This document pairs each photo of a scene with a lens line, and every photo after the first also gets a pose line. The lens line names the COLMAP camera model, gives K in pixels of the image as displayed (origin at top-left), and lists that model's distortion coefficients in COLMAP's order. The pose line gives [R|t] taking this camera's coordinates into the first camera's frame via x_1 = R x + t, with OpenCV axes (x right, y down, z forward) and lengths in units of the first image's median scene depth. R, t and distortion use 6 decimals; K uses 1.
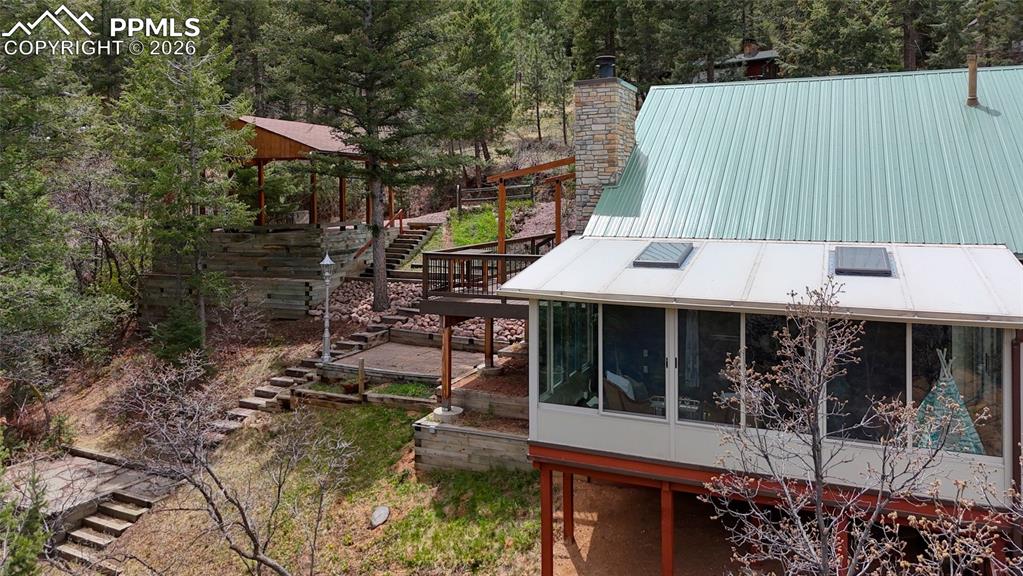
lens RADIAL K [[780.3, 0, 475.6], [0, 780.3, 264.9], [0, 0, 1]] dist [0.068442, -0.062157]
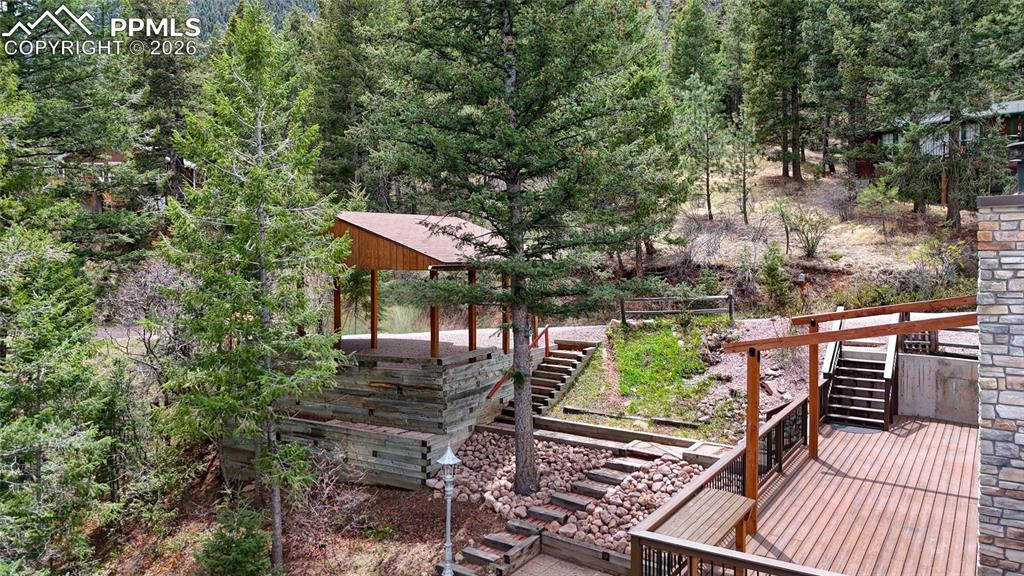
lens RADIAL K [[781.1, 0, 509.4], [0, 781.1, 282.0], [0, 0, 1]] dist [0.068442, -0.062157]
pose [[0.992843, -0.005797, -0.119286, -0.048613], [-0.000219, 0.998731, -0.050365, -0.087732], [0.119427, 0.050031, 0.991582, 0.278516]]
